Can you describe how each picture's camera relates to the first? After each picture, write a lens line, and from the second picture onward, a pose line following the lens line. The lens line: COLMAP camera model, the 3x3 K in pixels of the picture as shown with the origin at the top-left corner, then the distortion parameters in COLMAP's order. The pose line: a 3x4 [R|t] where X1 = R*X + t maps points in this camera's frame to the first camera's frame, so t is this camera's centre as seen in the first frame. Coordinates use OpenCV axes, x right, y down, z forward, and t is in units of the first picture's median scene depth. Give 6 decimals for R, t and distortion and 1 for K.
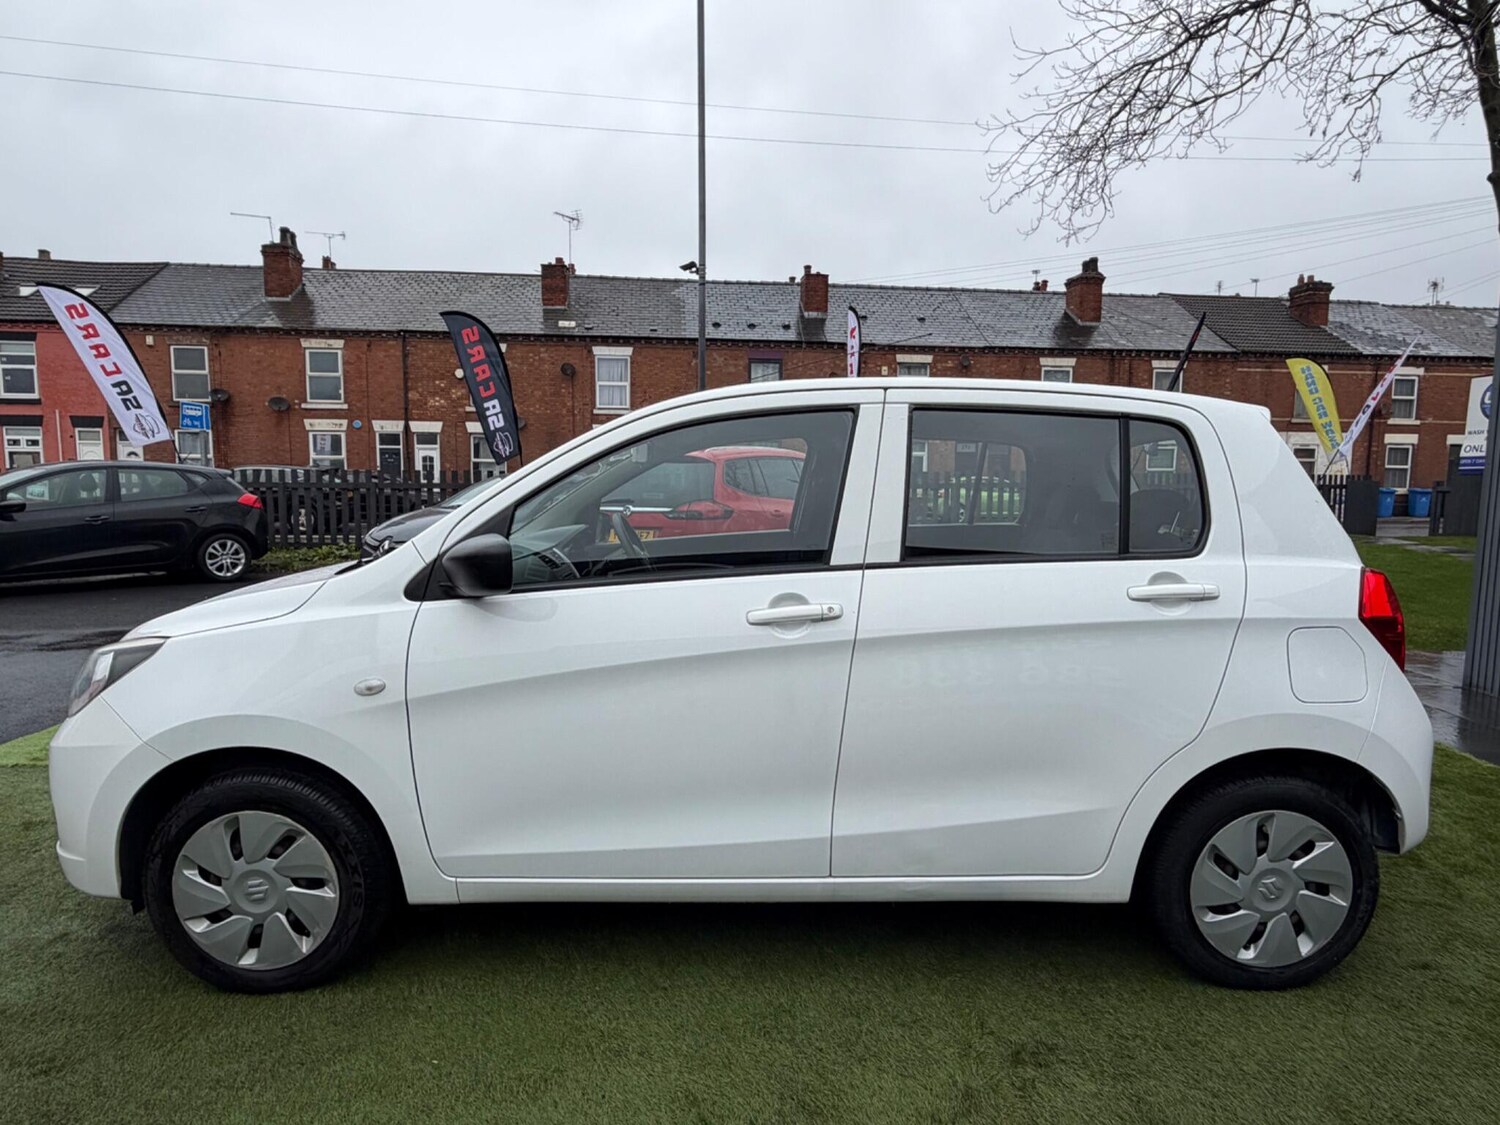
lens RADIAL K [[855.3, 0, 750.0], [0, 855.3, 562.5], [0, 0, 1]] dist [0.003923, 0.000798]
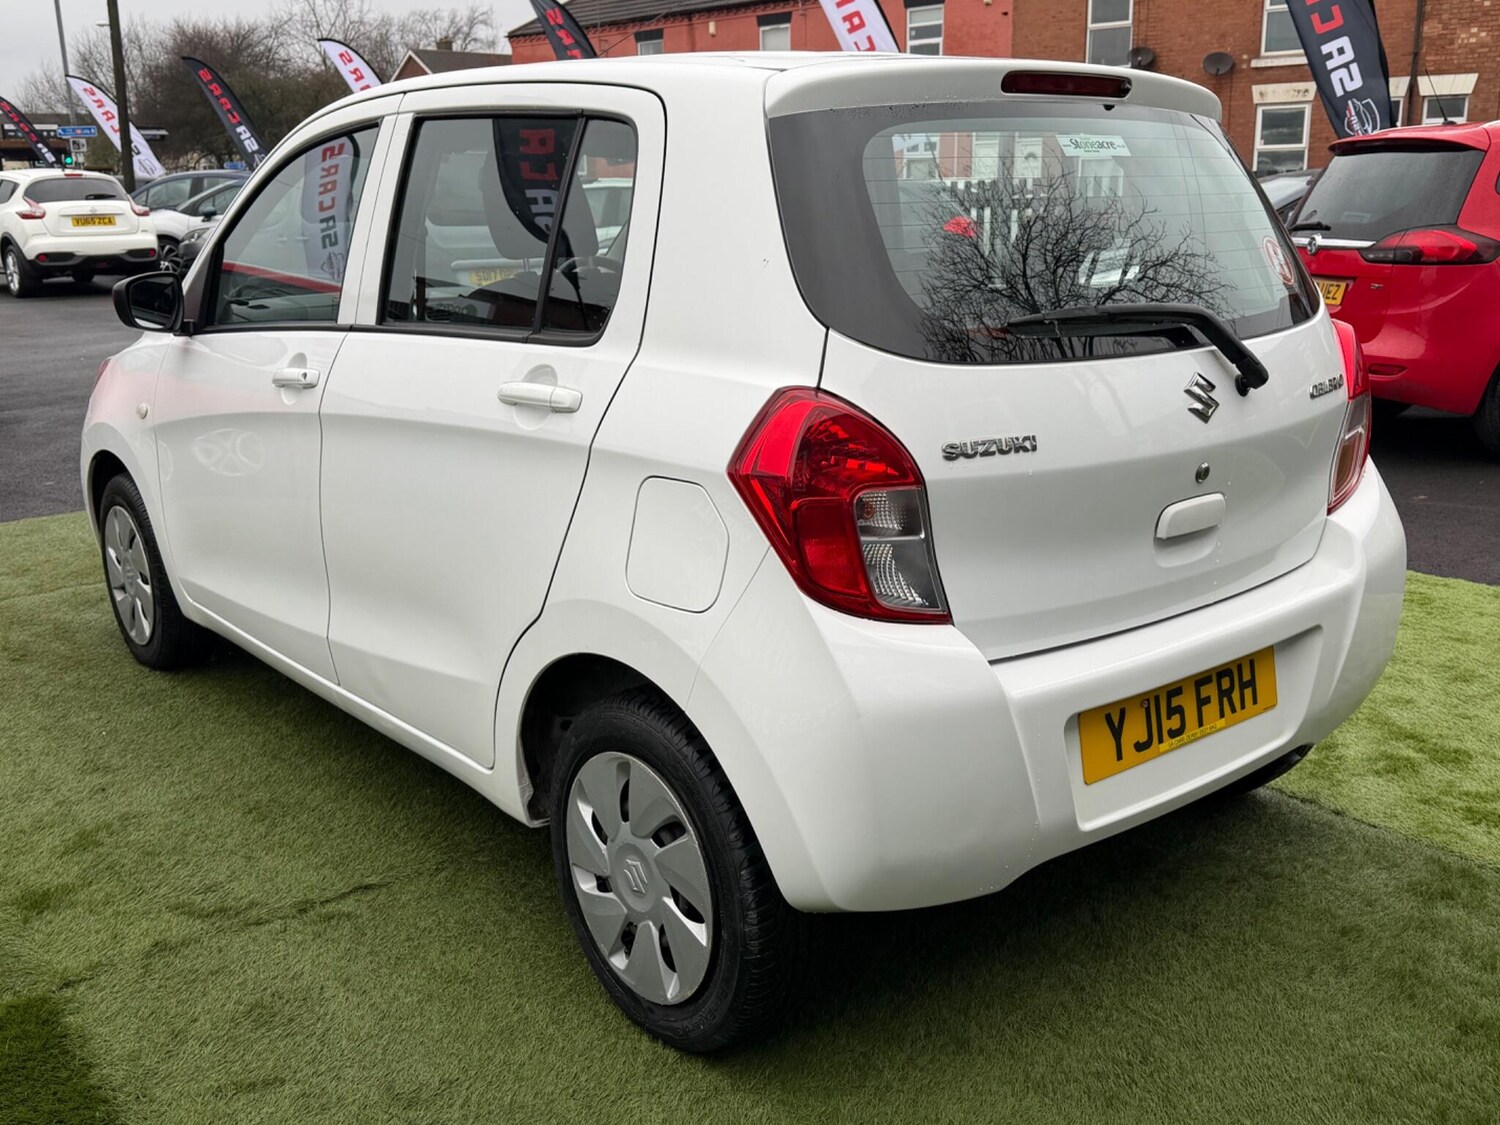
lens RADIAL K [[1443.6, 0, 750.0], [0, 1443.6, 562.5], [0, 0, 1]] dist [0.147371, -0.265640]
pose [[0.619427, 0.181136, -0.763871, 0.130849], [-0.058982, 0.981005, 0.184796, -0.004977], [0.782835, -0.069413, 0.618345, 0.037283]]
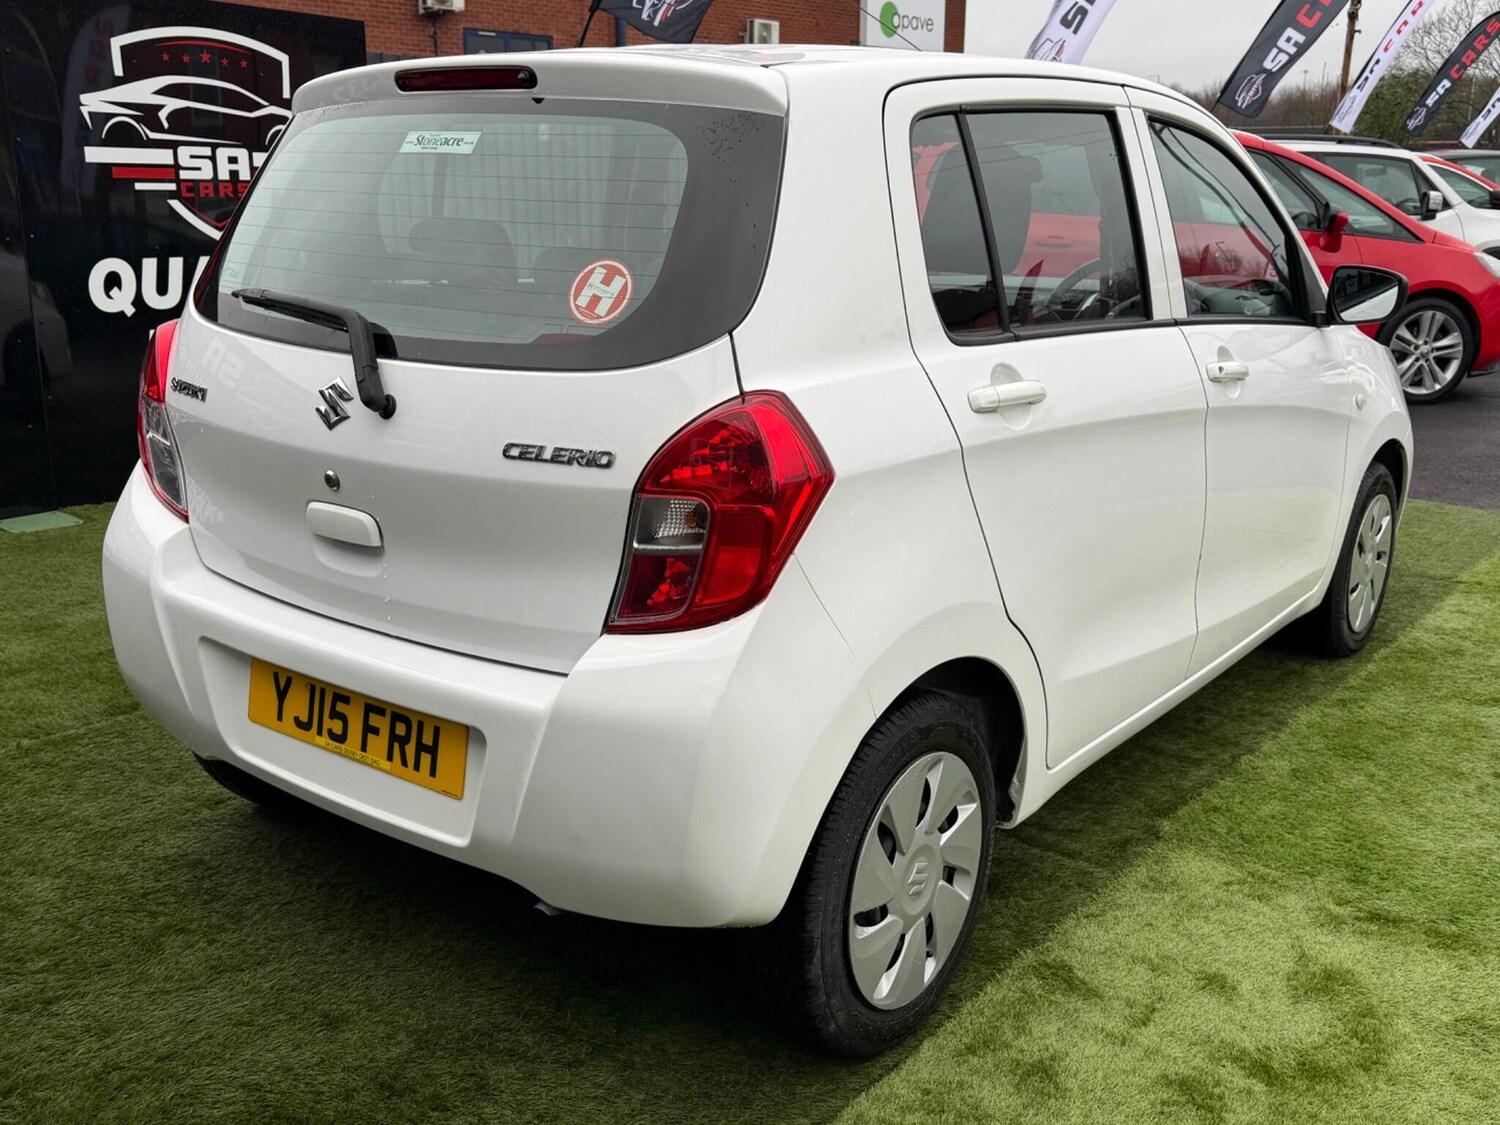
lens RADIAL K [[1443.6, 0, 750.0], [0, 1443.6, 562.5], [0, 0, 1]] dist [0.147371, -0.265640]
pose [[-0.625855, 0.184479, -0.757808, 0.129826], [-0.097811, 0.945389, 0.310922, -0.021835], [0.773782, 0.268714, -0.573632, 0.199893]]
